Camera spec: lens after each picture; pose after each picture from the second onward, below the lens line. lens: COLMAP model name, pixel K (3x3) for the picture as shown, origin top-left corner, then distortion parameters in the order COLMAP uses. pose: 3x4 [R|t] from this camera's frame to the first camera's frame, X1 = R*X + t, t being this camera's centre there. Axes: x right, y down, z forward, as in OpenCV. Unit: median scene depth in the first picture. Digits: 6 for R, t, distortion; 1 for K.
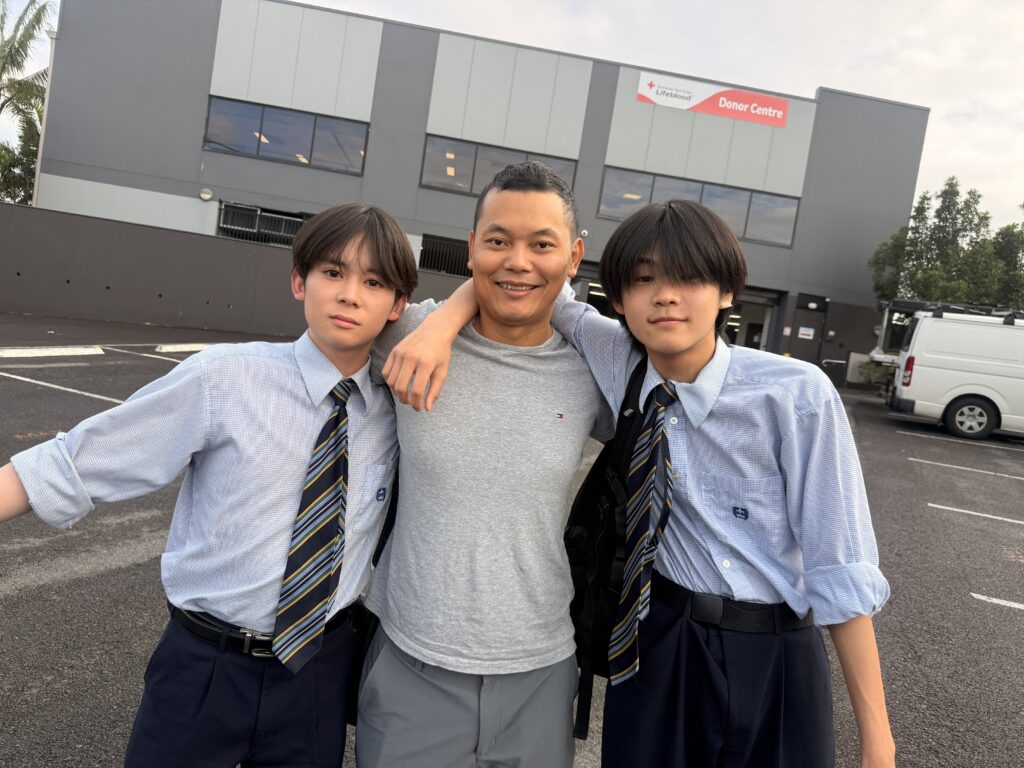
lens RADIAL K [[704.7, 0, 515.9], [0, 704.7, 379.1], [0, 0, 1]] dist [0.016810, -0.030841]
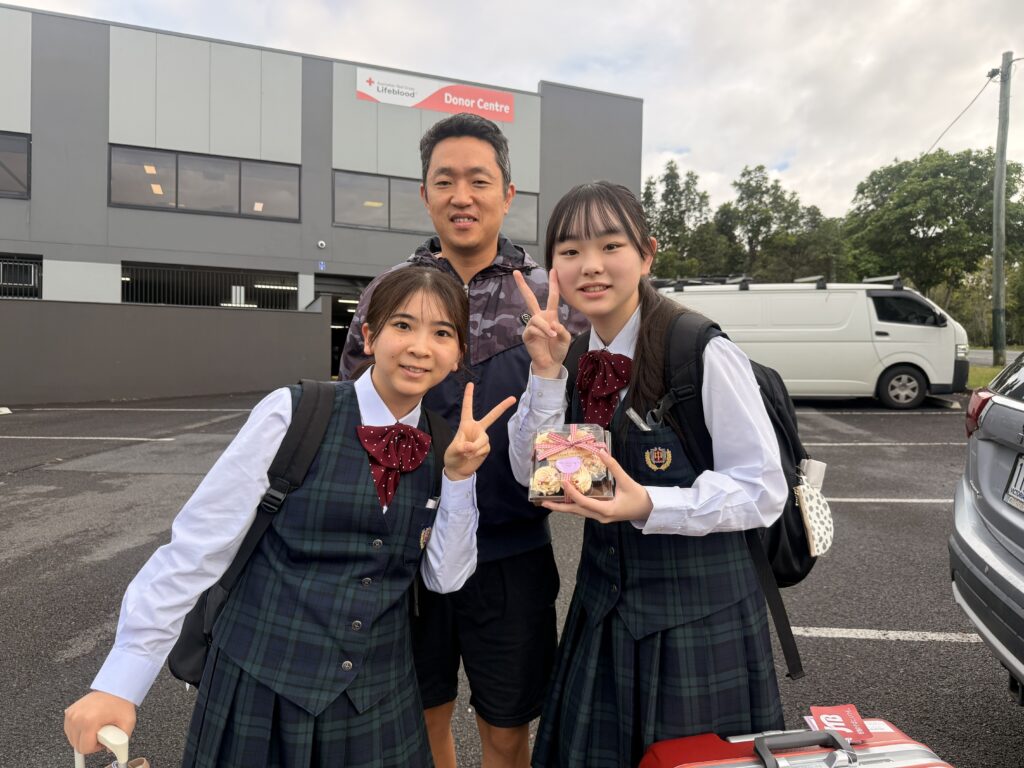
lens RADIAL K [[704.7, 0, 503.0], [0, 704.7, 384.9], [0, 0, 1]] dist [0.016810, -0.030841]
pose [[0.949630, -0.139676, 0.280524, 0.043172], [0.145073, 0.989420, 0.001541, 0.002470], [-0.277771, 0.039234, 0.959846, 0.079661]]
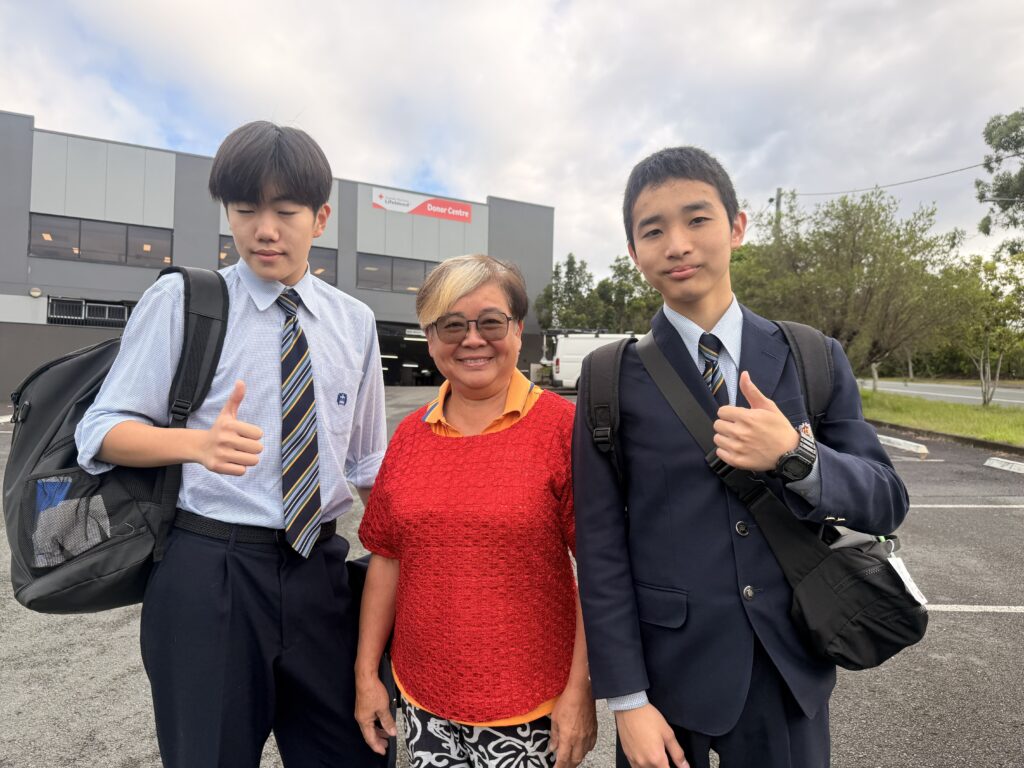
lens RADIAL K [[704.7, 0, 518.8], [0, 704.7, 381.4], [0, 0, 1]] dist [0.016810, -0.030841]
pose [[0.905335, -0.117521, 0.408115, -0.199459], [0.140611, 0.989699, -0.026927, 0.040048], [-0.400747, 0.081763, 0.912533, -0.428156]]
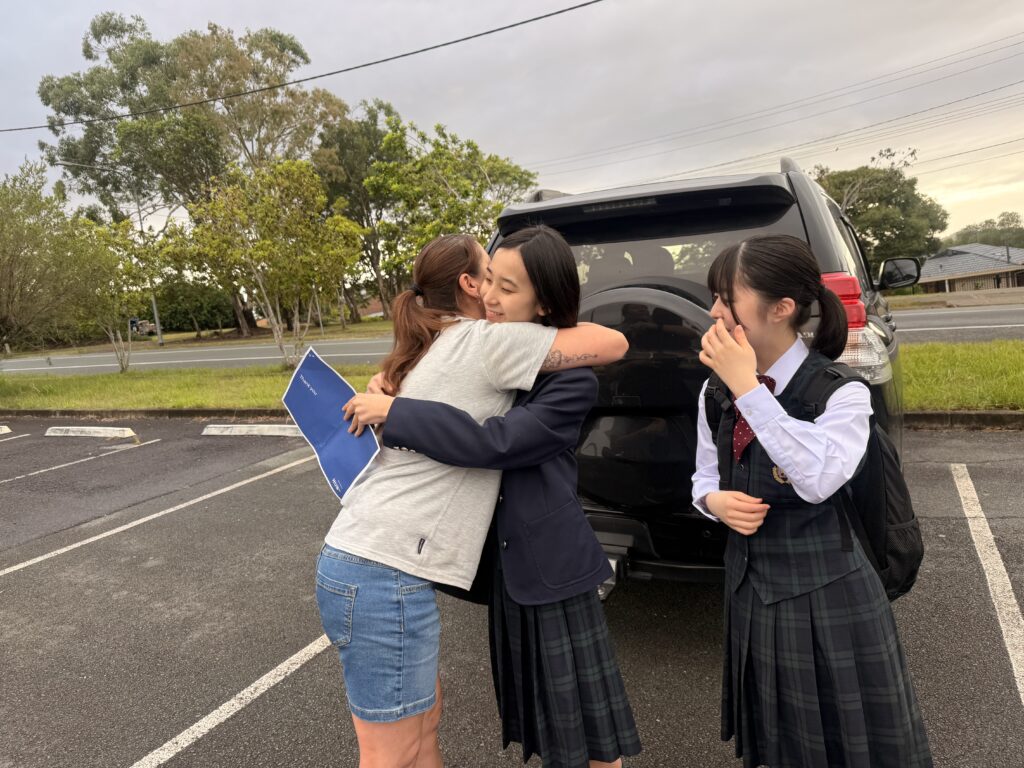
lens RADIAL K [[704.7, 0, 506.3], [0, 704.7, 395.7], [0, 0, 1]] dist [0.016810, -0.030841]
pose [[-0.005068, -0.259577, 0.965709, -0.179581], [0.204880, 0.944966, 0.255076, 0.025790], [-0.978774, 0.199147, 0.048393, -0.350956]]
